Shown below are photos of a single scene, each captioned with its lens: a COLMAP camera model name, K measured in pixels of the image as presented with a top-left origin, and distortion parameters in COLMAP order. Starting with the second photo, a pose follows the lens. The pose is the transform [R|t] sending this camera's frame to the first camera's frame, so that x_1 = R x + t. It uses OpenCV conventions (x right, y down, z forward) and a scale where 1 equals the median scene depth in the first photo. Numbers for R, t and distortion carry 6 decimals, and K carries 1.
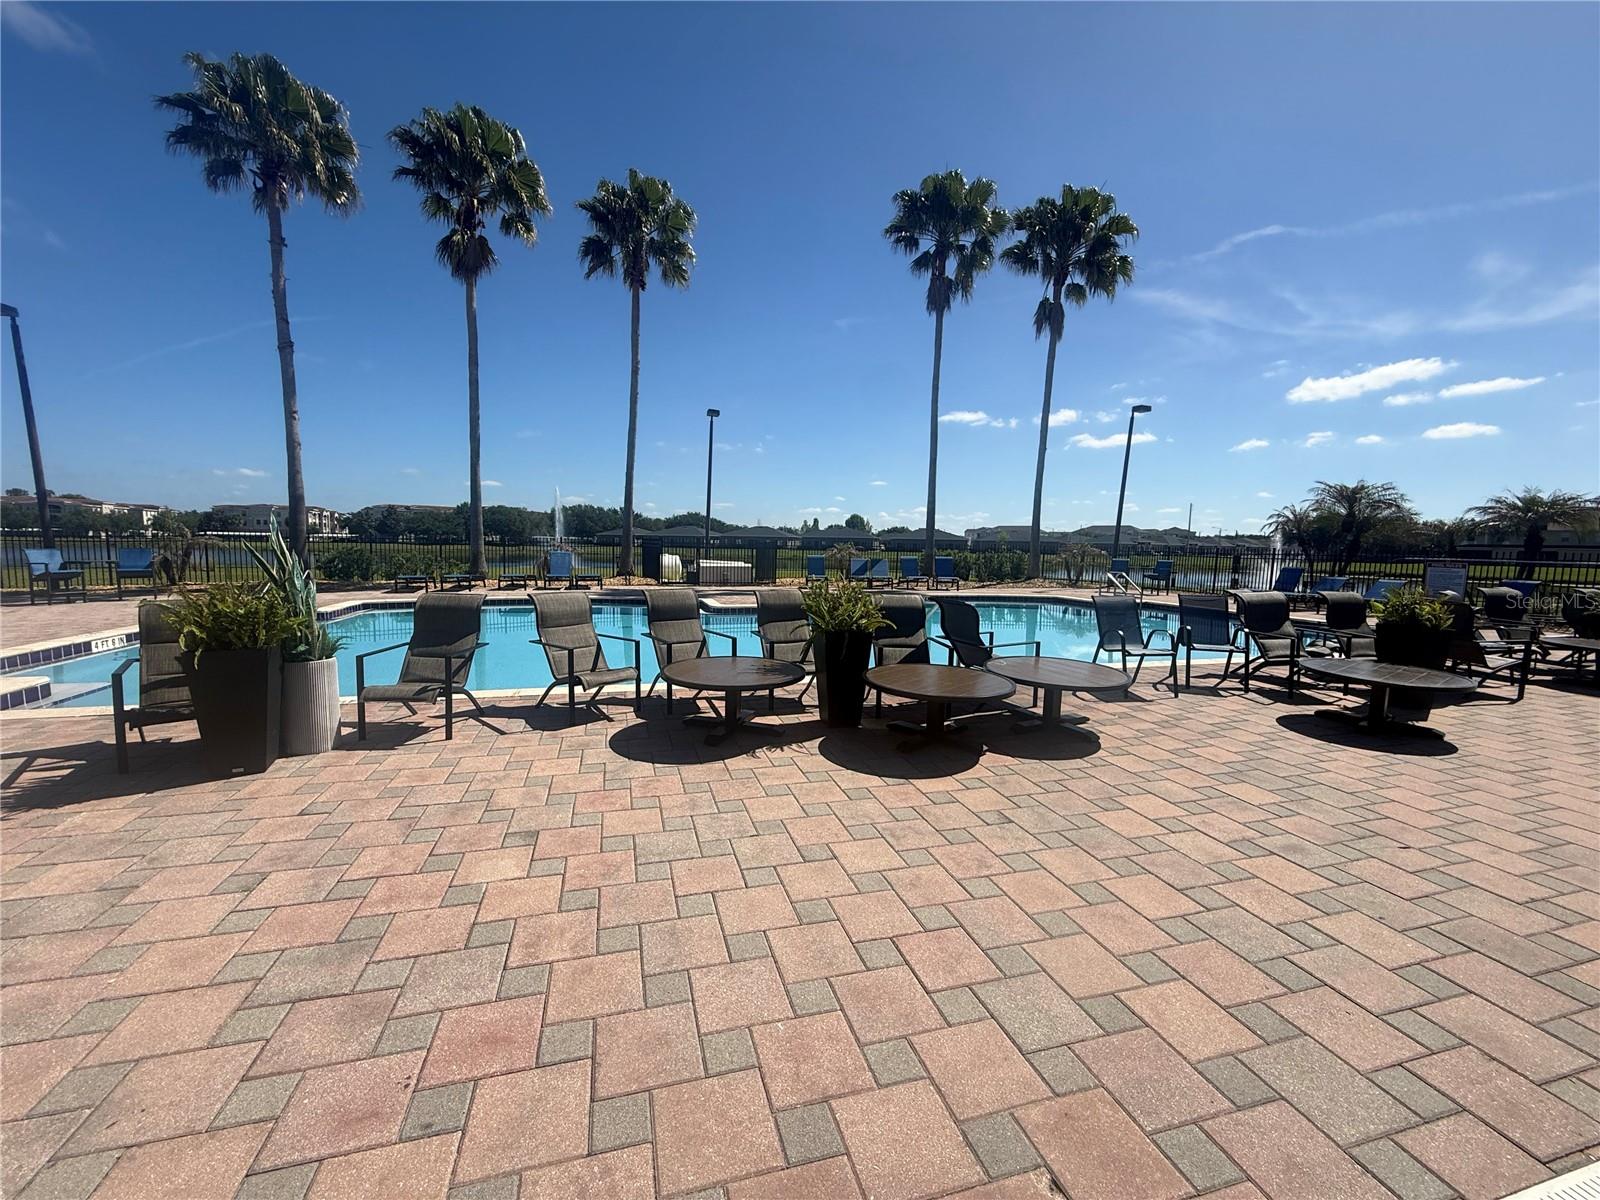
lens RADIAL K [[636.1, 0, 795.5], [0, 636.1, 600.2], [0, 0, 1]] dist [-0.000656, -0.000500]
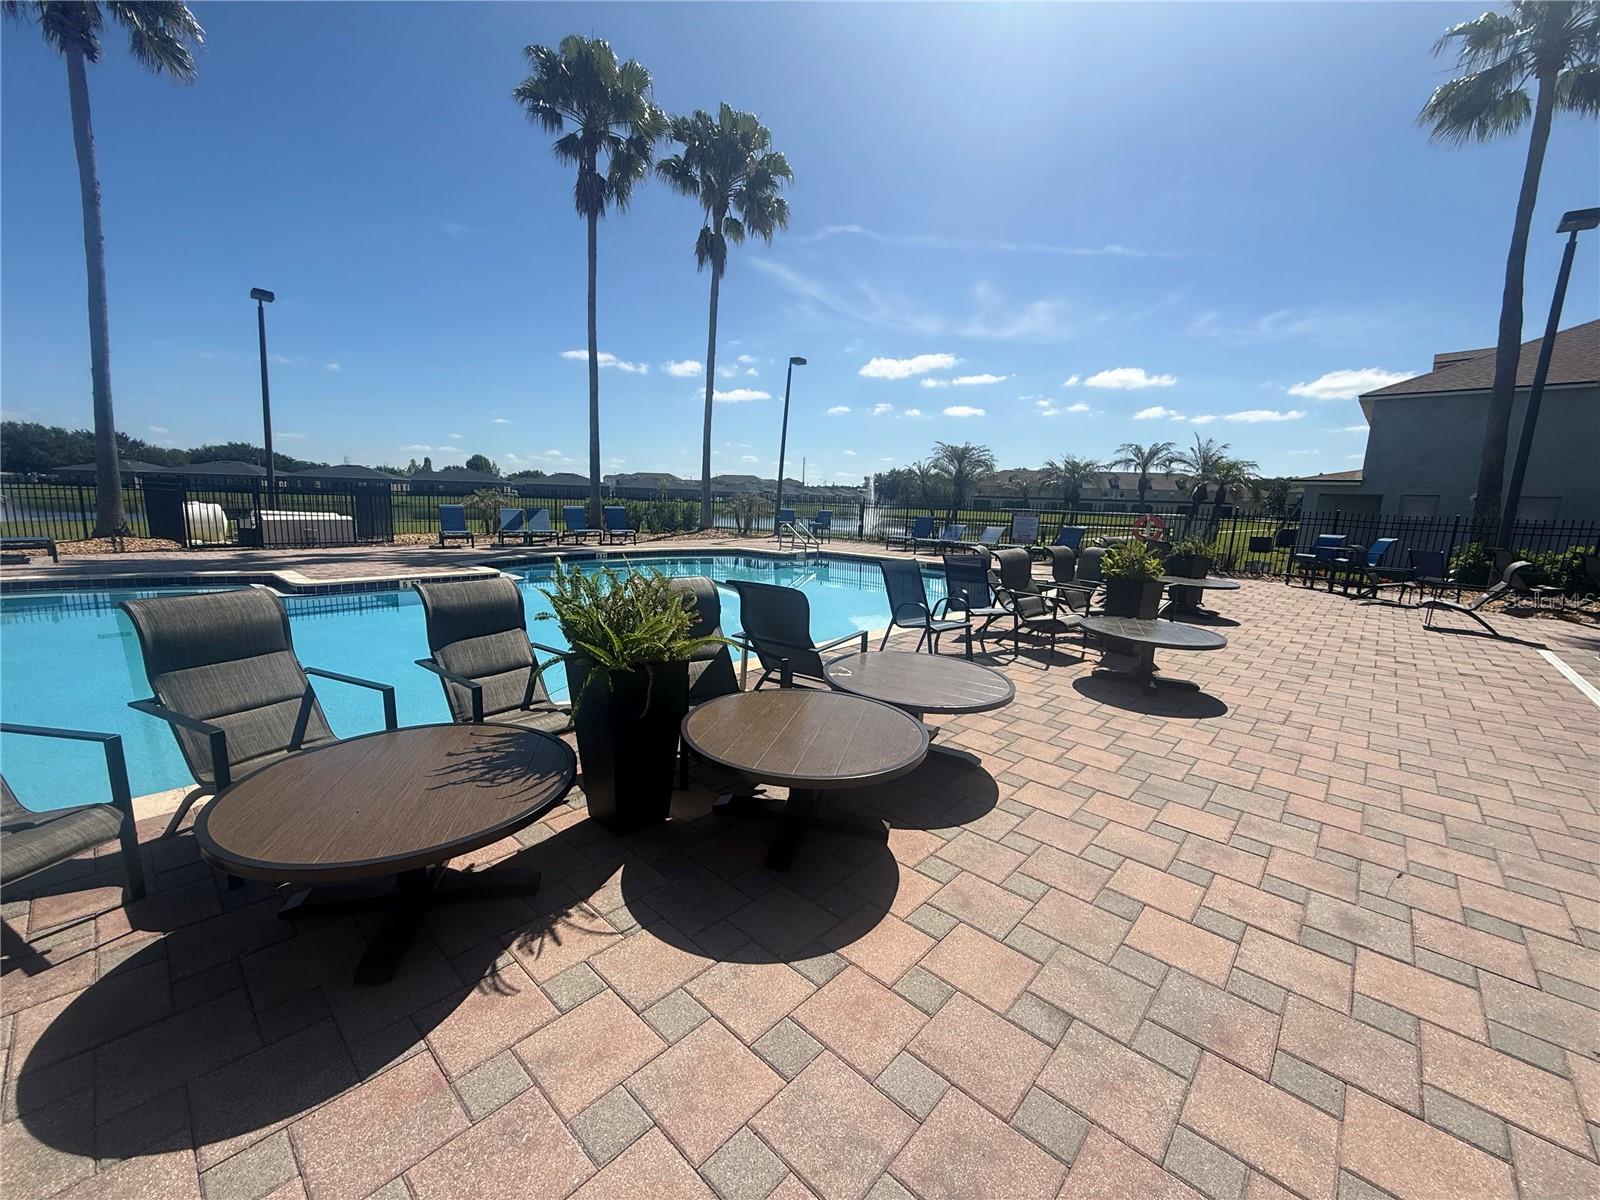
lens RADIAL K [[636.1, 0, 795.5], [0, 636.1, 600.2], [0, 0, 1]] dist [-0.000656, -0.000500]
pose [[0.852831, -0.075405, 0.516715, -0.024454], [0.032533, 0.995269, 0.091546, -0.014259], [-0.521173, -0.061263, 0.851249, 0.133384]]
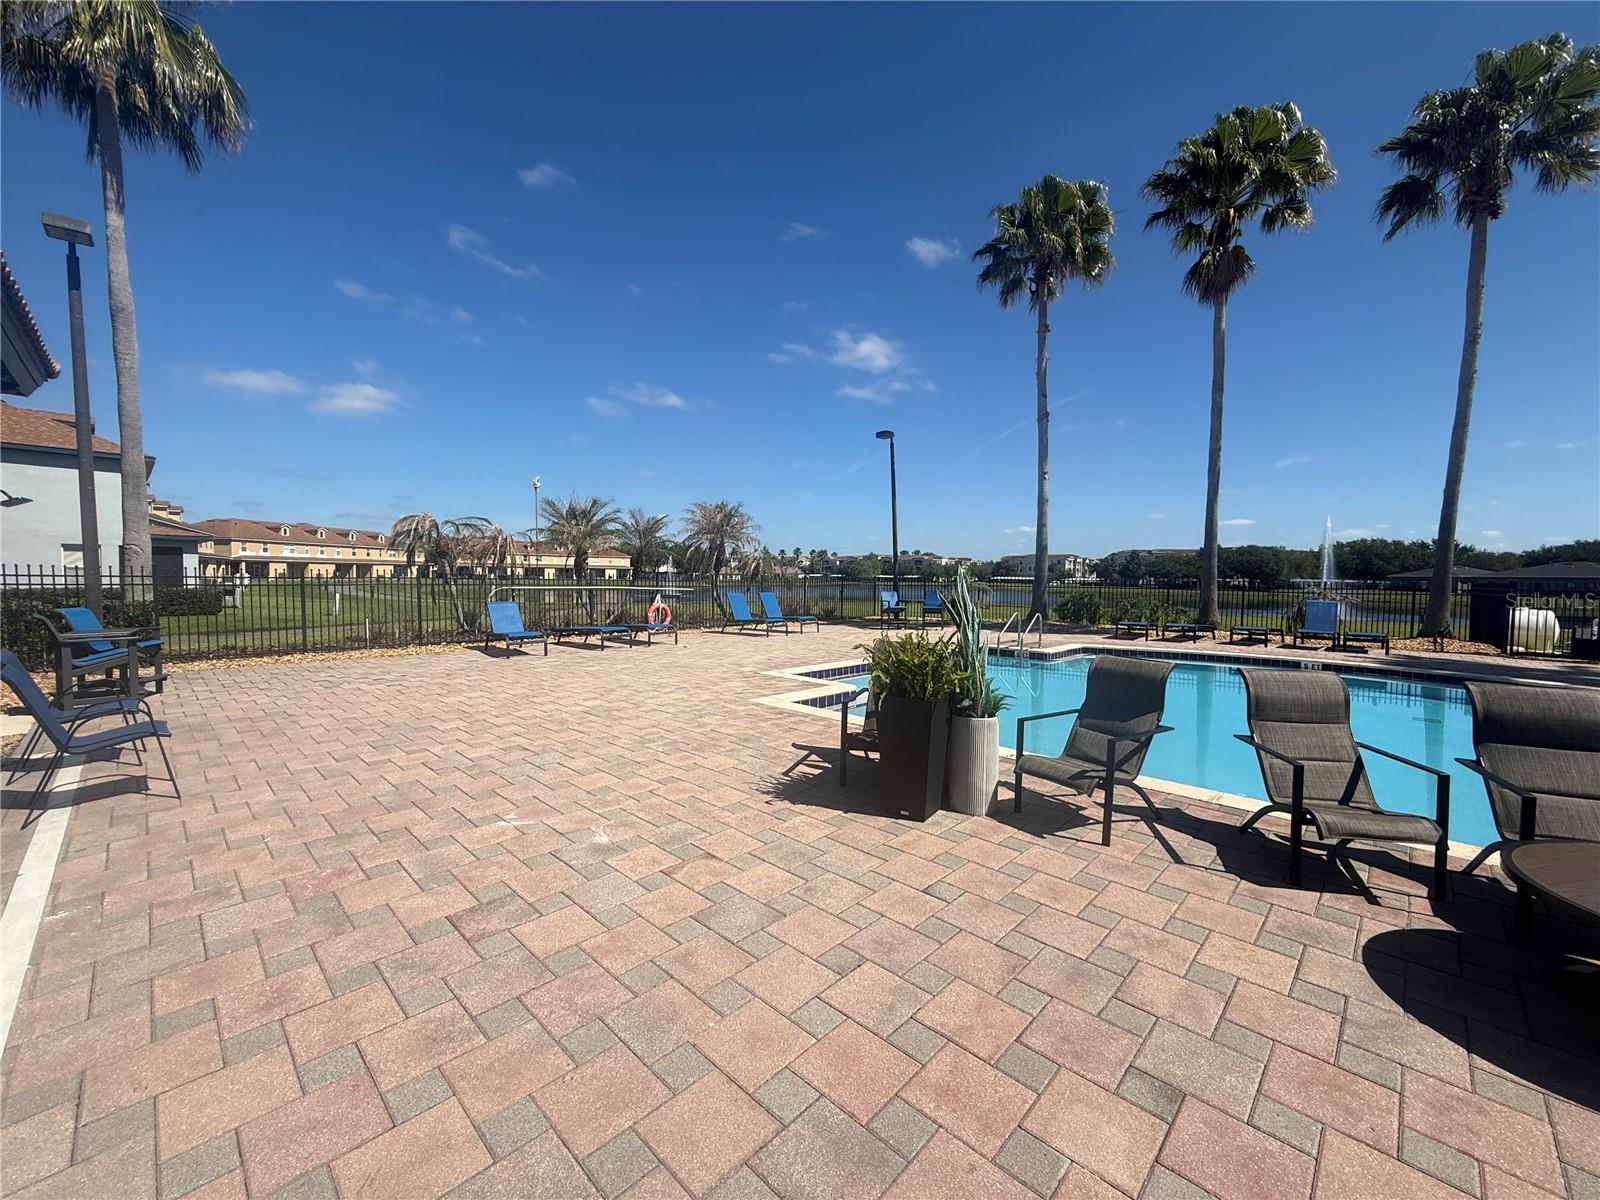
lens RADIAL K [[636.1, 0, 795.5], [0, 636.1, 600.2], [0, 0, 1]] dist [-0.000656, -0.000500]
pose [[0.495035, 0.023676, -0.868550, -0.014955], [-0.082358, 0.996406, -0.019779, -0.009645], [0.864961, 0.081324, 0.495206, 0.065596]]
